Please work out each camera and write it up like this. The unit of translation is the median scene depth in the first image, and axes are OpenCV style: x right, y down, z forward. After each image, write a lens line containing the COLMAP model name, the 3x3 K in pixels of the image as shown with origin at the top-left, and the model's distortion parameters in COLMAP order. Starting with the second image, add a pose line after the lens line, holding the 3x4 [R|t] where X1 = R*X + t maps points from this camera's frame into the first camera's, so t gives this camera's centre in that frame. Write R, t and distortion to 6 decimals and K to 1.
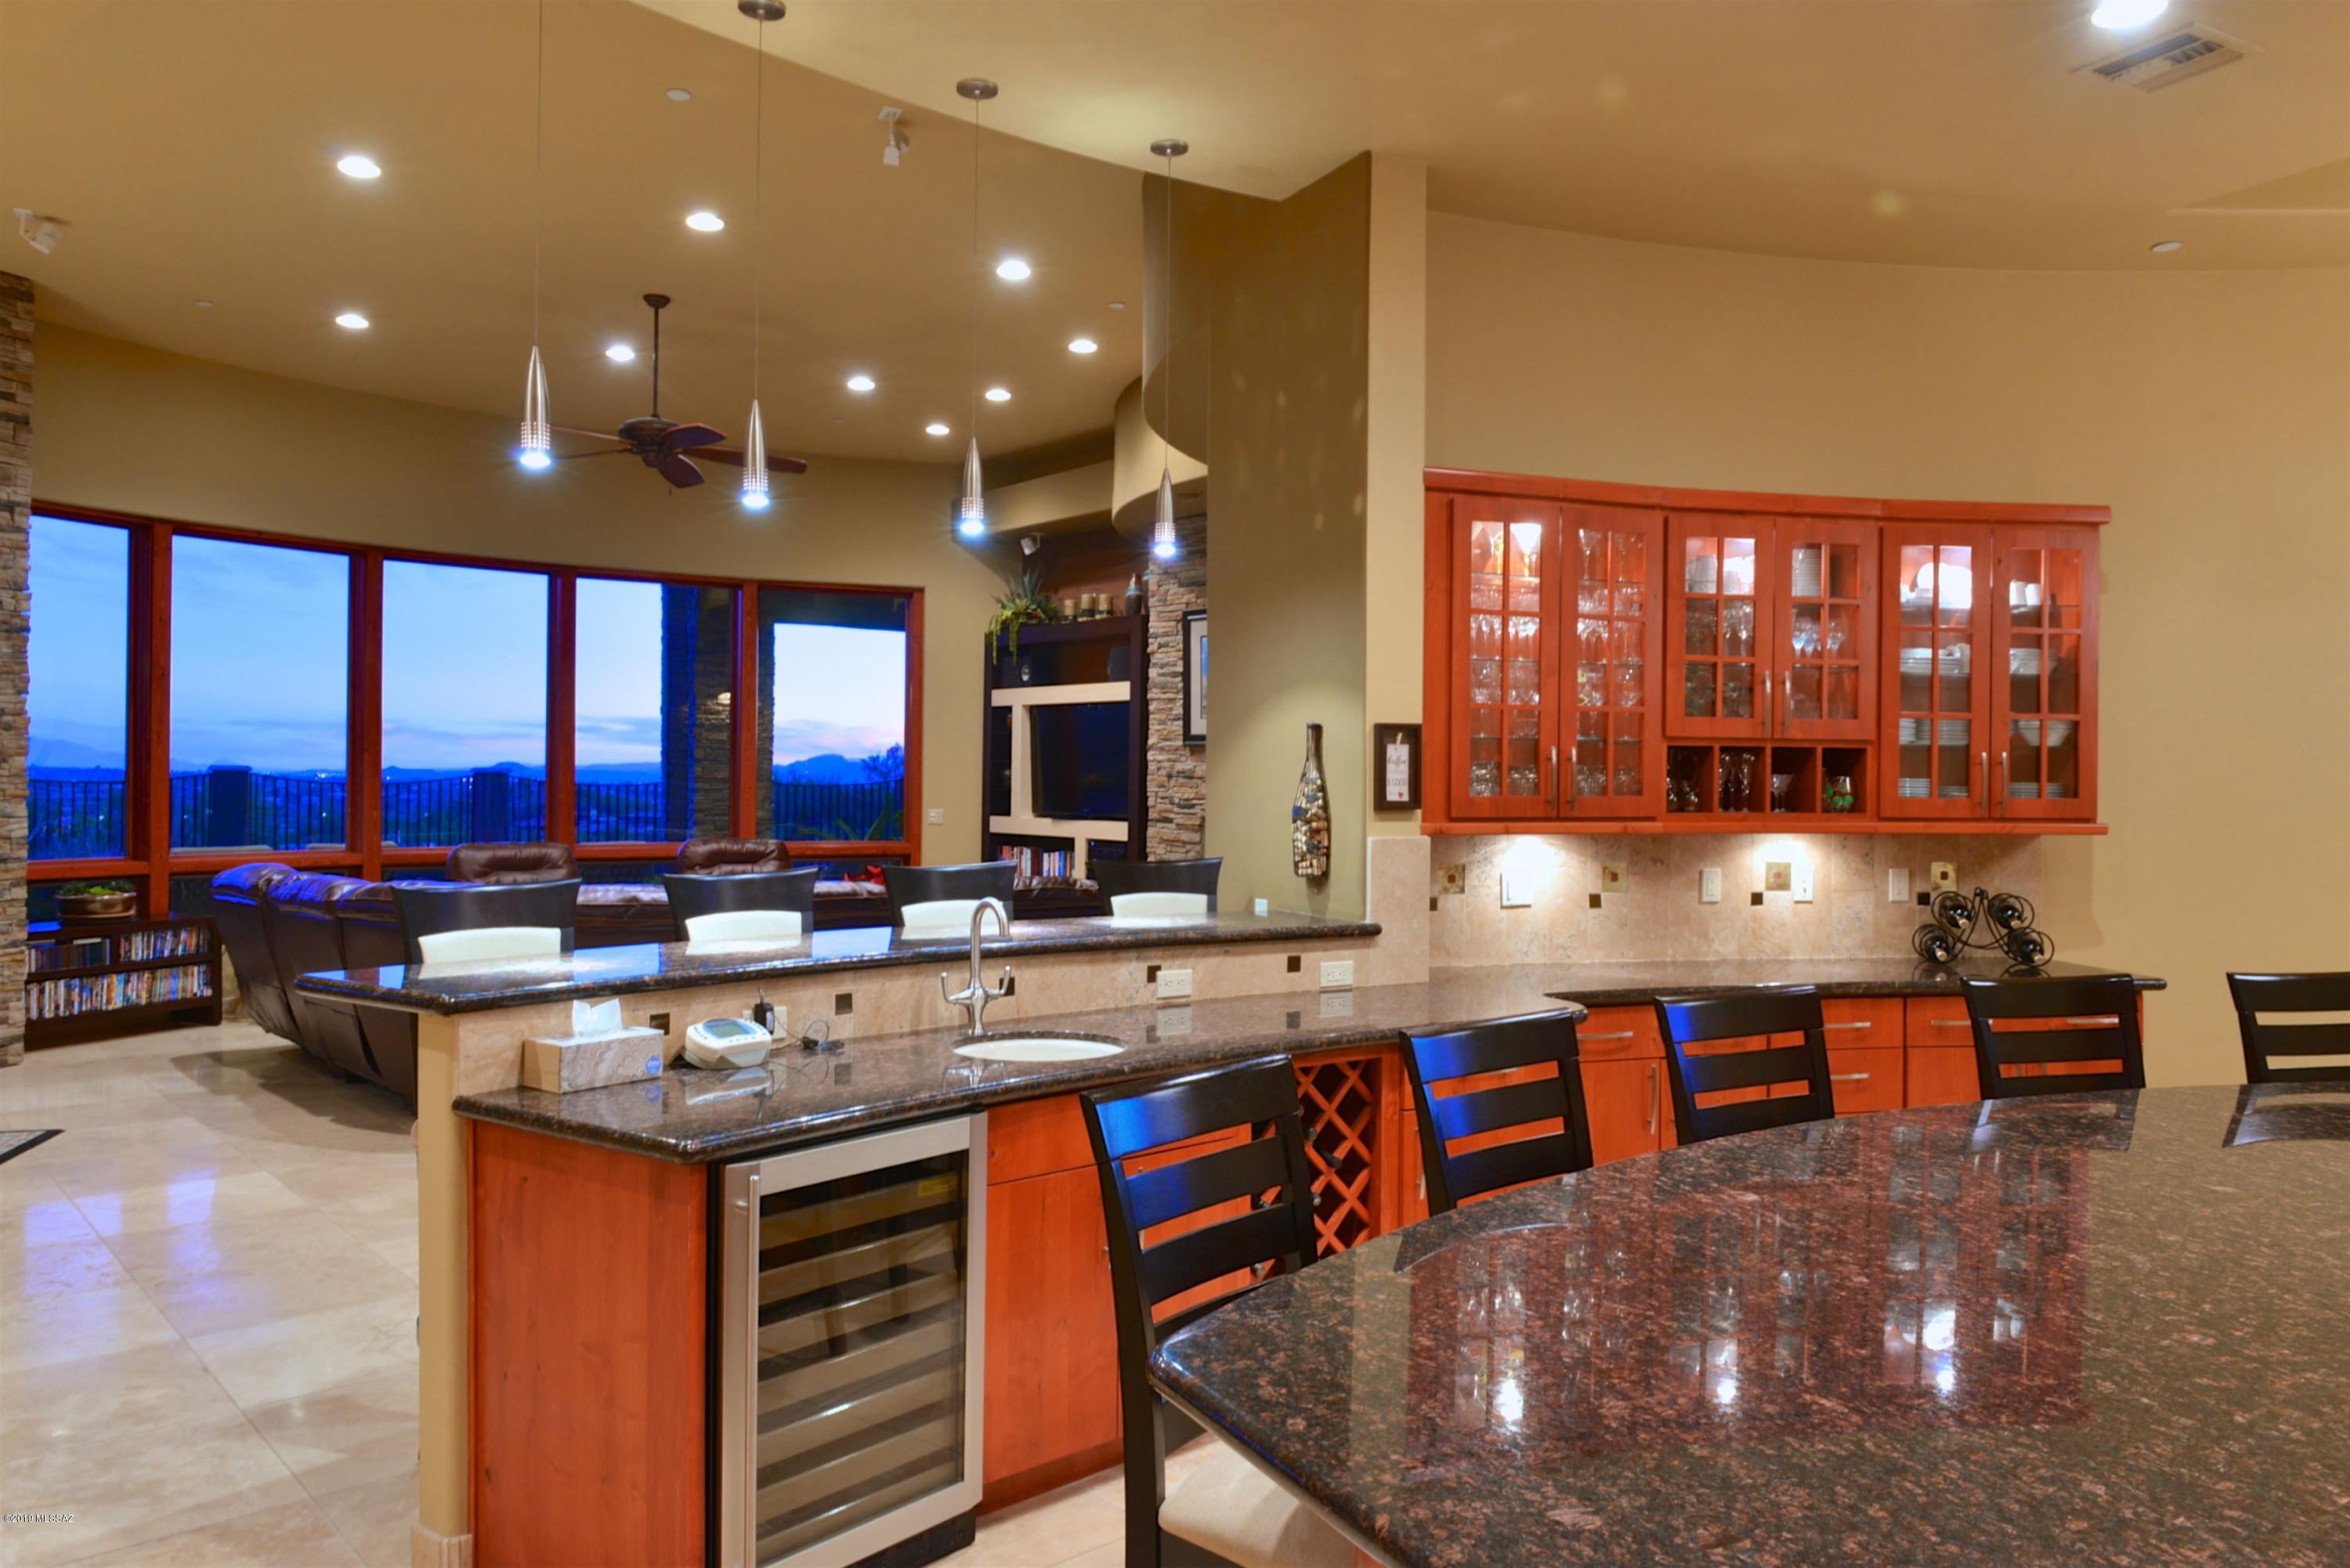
lens RADIAL K [[1623.4, 0, 1188.3], [0, 1623.4, 784.5], [0, 0, 1]] dist [-0.009993, -0.003759]
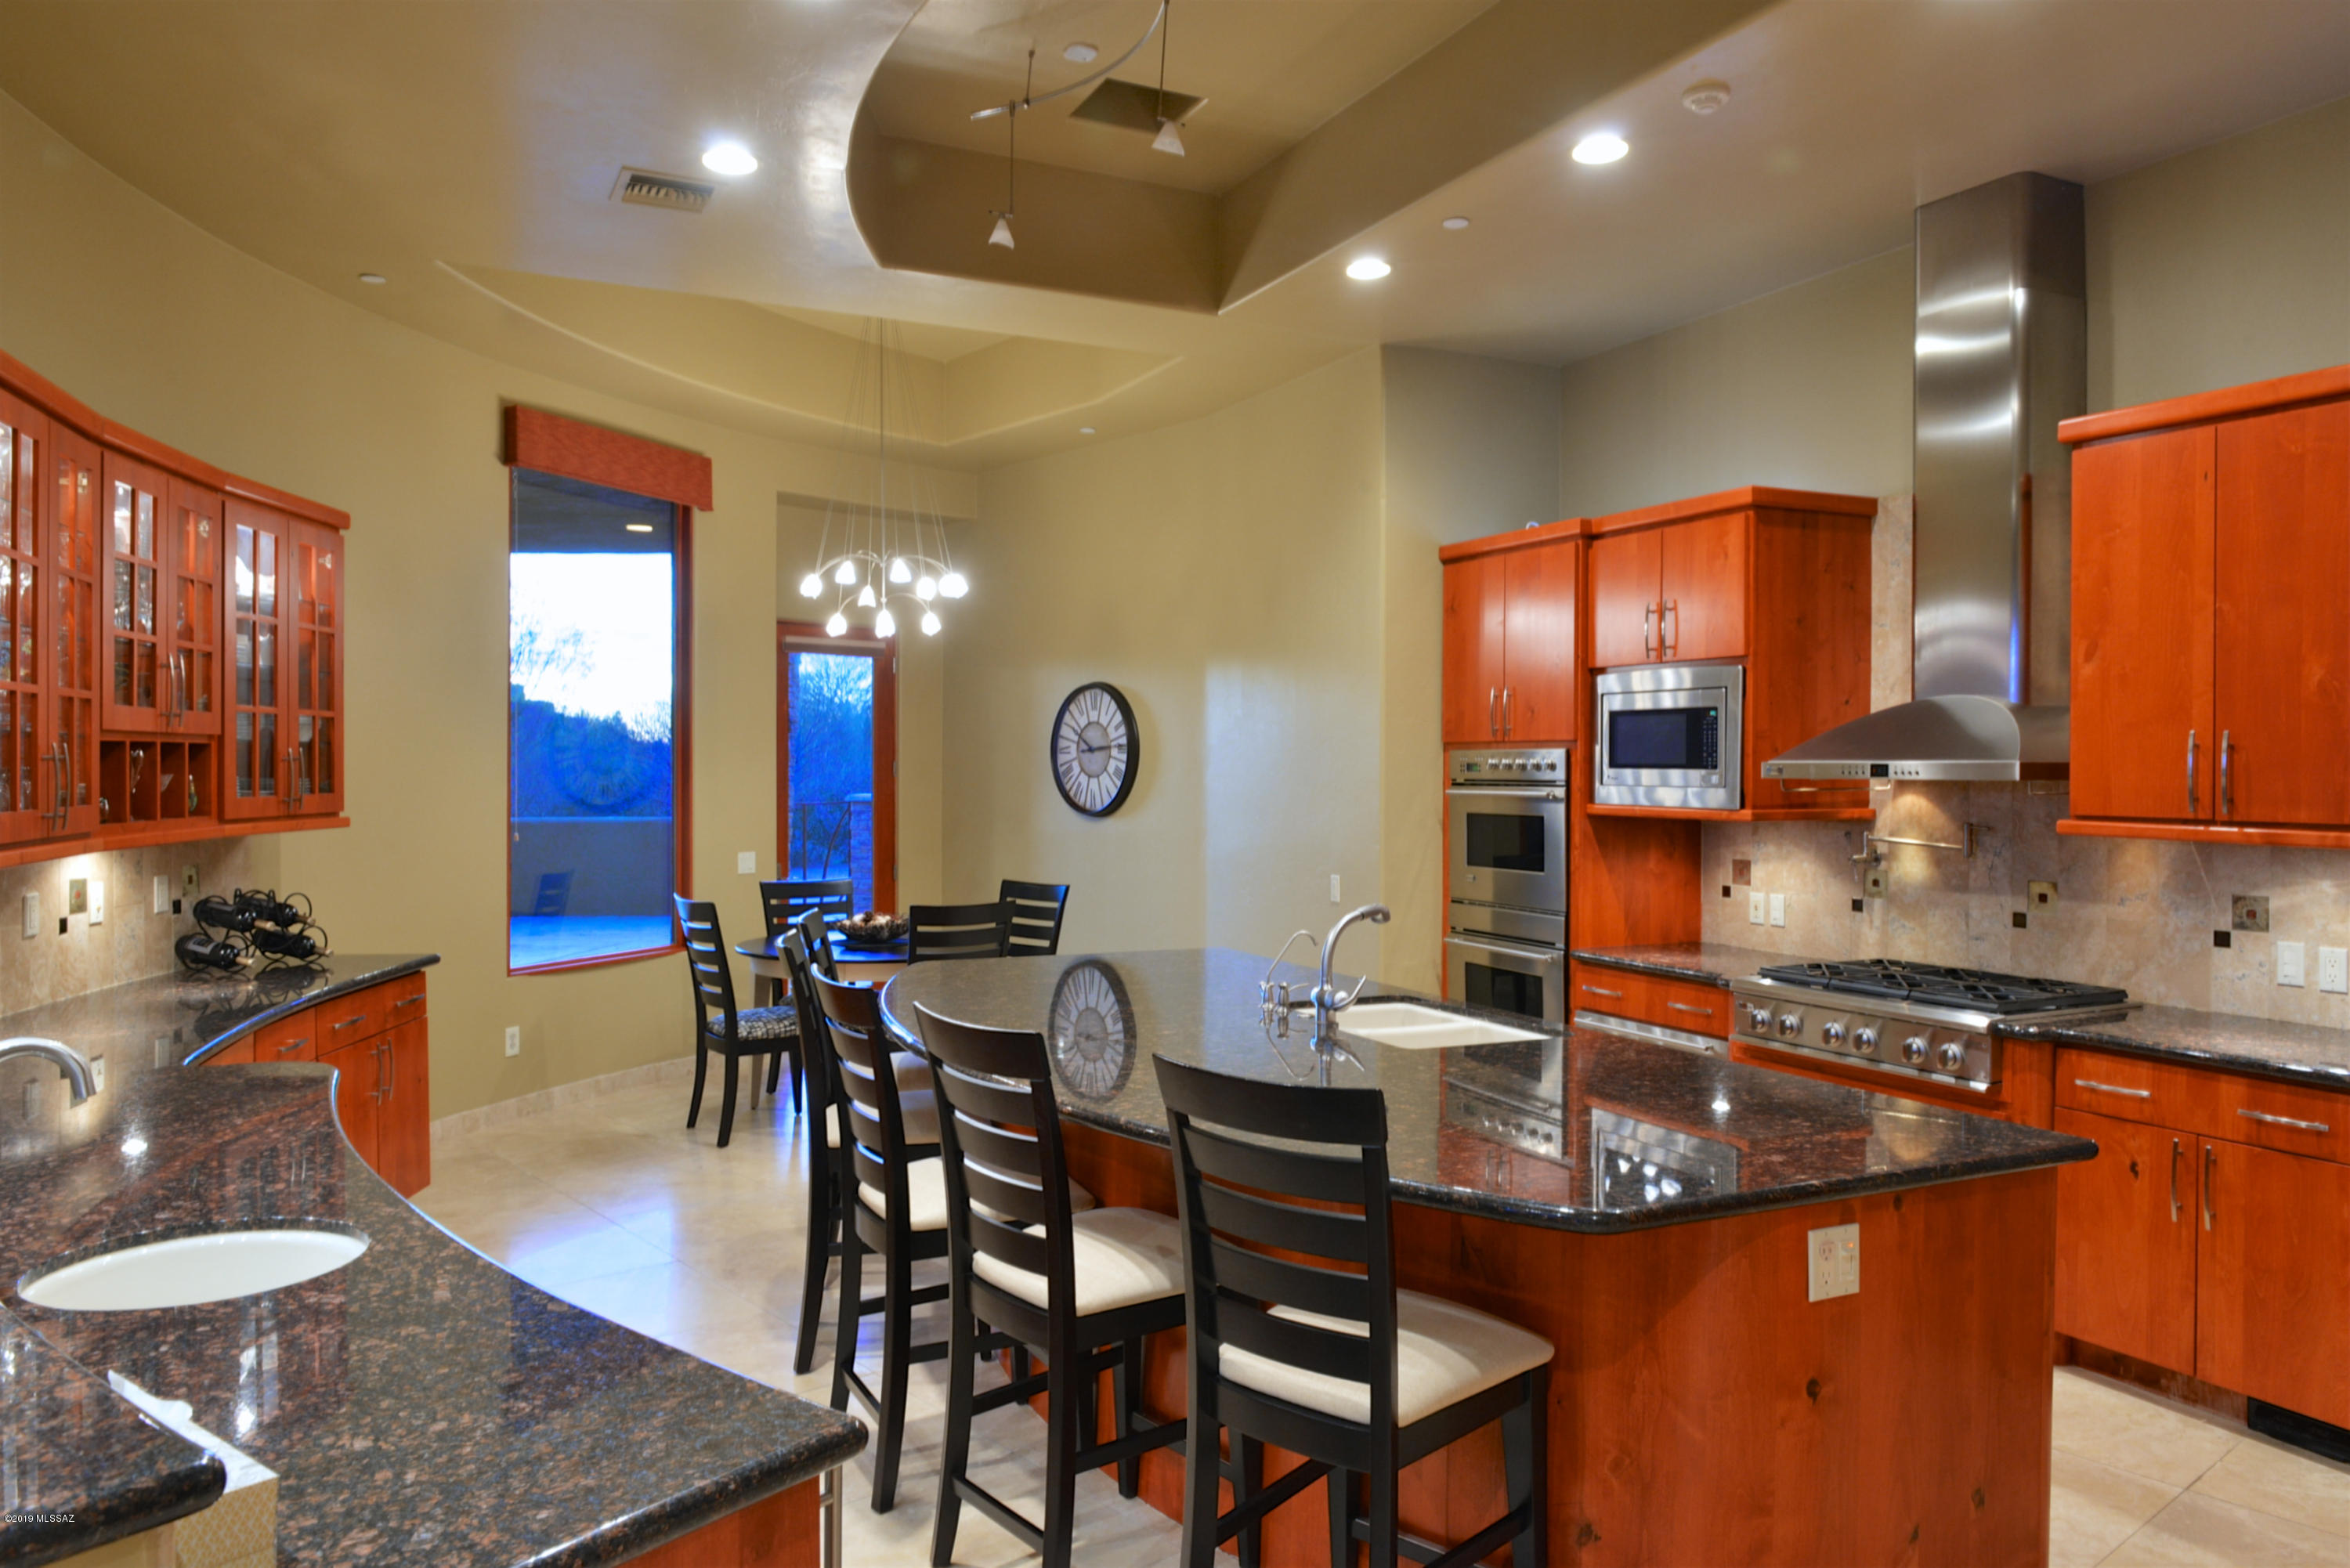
lens RADIAL K [[1605.7, 0, 1189.2], [0, 1605.7, 783.9], [0, 0, 1]] dist [-0.007483, -0.007513]
pose [[0.034977, -0.021192, 0.999163, -0.453226], [0.004310, 0.999769, 0.021054, -0.016311], [-0.999379, 0.003570, 0.035060, 0.422720]]
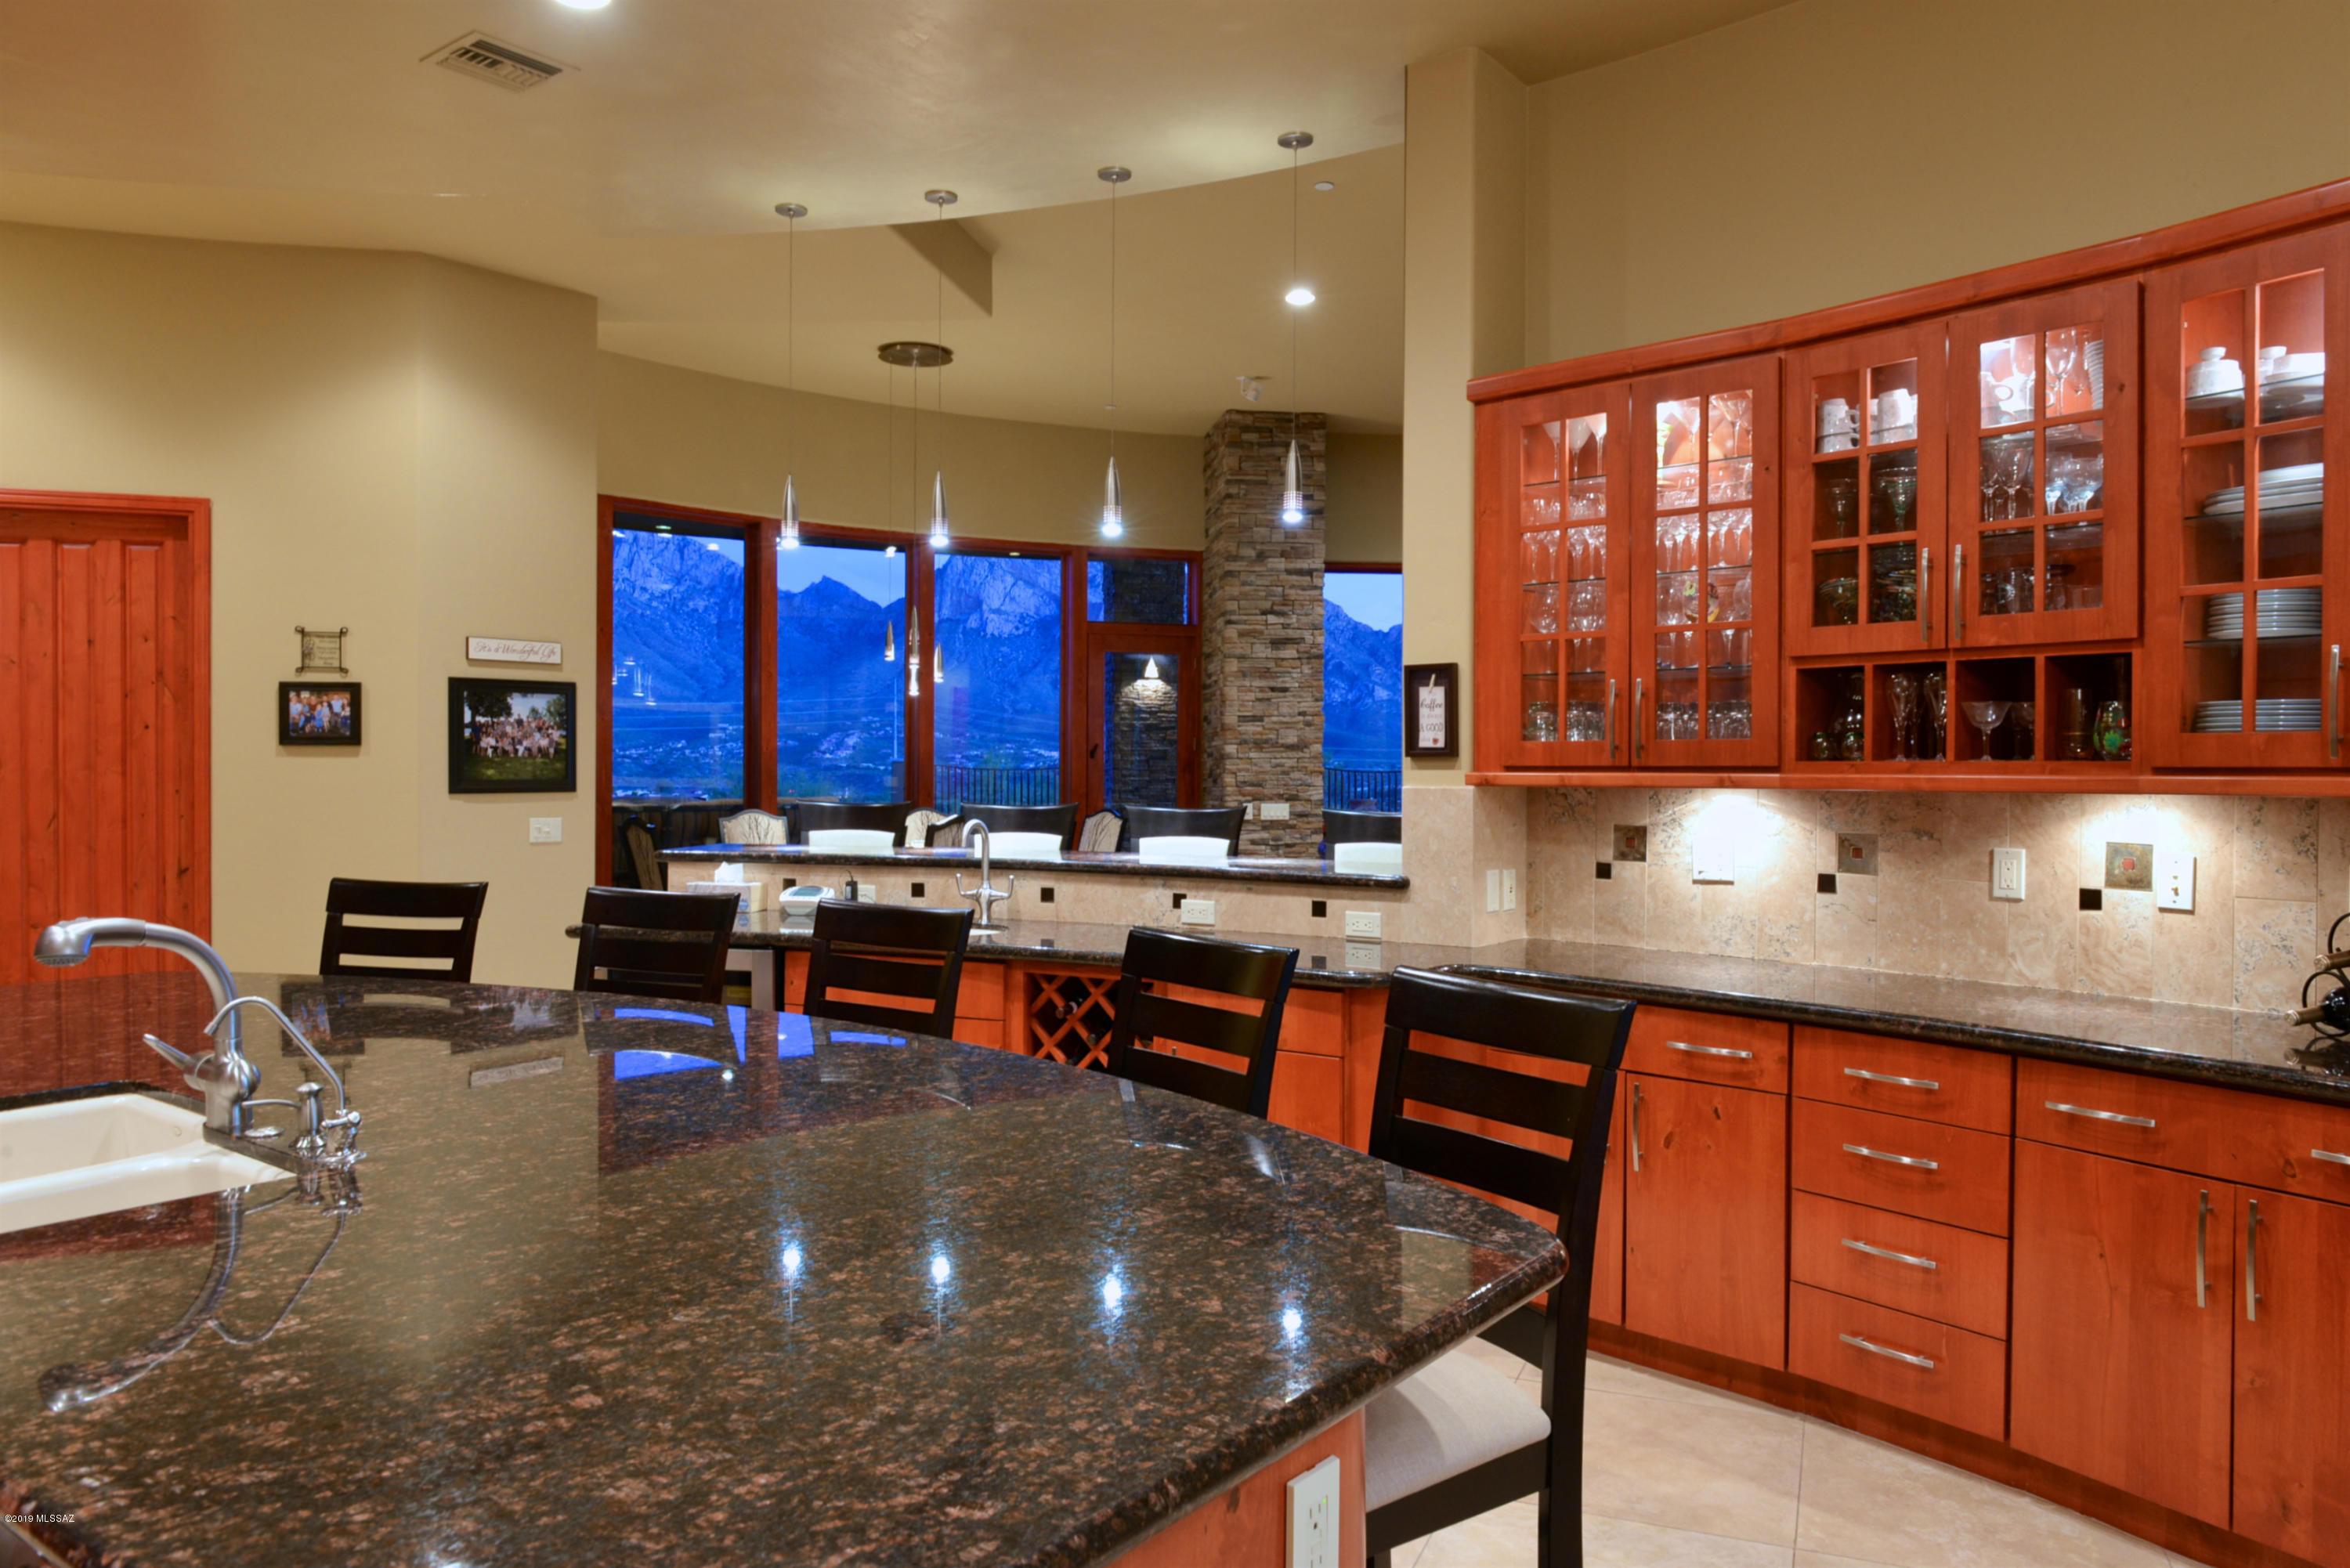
lens RADIAL K [[1605.7, 0, 1189.2], [0, 1605.7, 783.9], [0, 0, 1]] dist [-0.007483, -0.007513]
pose [[0.425034, 0.002675, -0.905174, 0.806394], [-0.005831, 0.999983, 0.000217, 0.028246], [0.905159, 0.005186, 0.425042, 0.430307]]
